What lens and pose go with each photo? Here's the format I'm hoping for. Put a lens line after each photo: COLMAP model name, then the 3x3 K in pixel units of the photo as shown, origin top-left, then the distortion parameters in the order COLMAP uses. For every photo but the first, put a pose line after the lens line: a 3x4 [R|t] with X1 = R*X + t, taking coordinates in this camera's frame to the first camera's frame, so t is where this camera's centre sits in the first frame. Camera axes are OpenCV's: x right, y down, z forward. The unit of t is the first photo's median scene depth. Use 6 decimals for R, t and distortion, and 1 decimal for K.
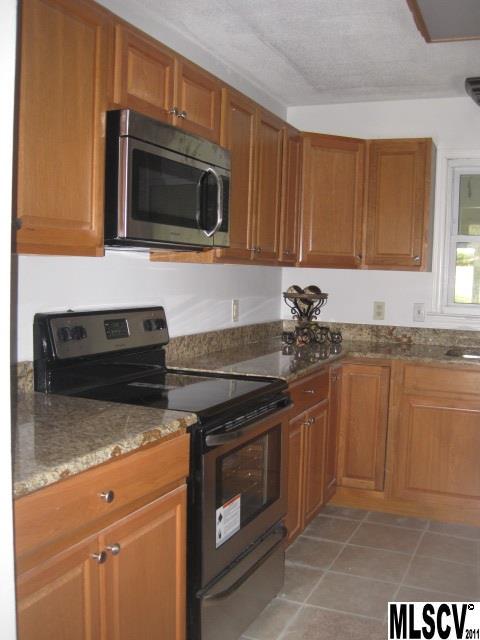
lens RADIAL K [[661.5, 0, 240.4], [0, 661.5, 321.3], [0, 0, 1]] dist [-0.103586, 0.000000]
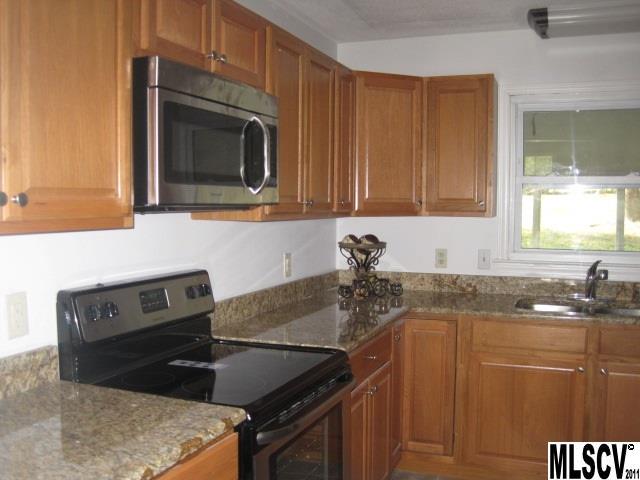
lens RADIAL K [[661.5, 0, 305.5], [0, 661.5, 241.4], [0, 0, 1]] dist [-0.103586, 0.000000]
pose [[0.999476, -0.026563, 0.018478, 0.001181], [0.026904, 0.999468, -0.018457, -0.034209], [-0.017978, 0.018944, 0.999659, 0.080771]]
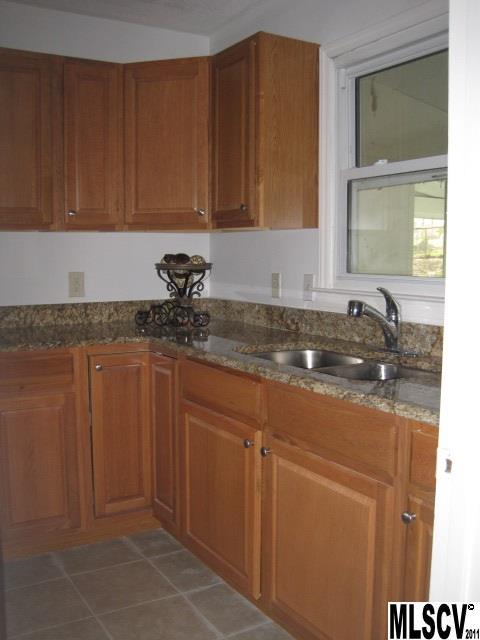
lens RADIAL K [[661.5, 0, 237.9], [0, 661.5, 321.4], [0, 0, 1]] dist [-0.103586, 0.000000]
pose [[0.809279, 0.028429, -0.586736, 0.740168], [-0.012306, 0.999430, 0.031452, 0.001014], [0.587295, -0.018233, 0.809167, 0.462057]]
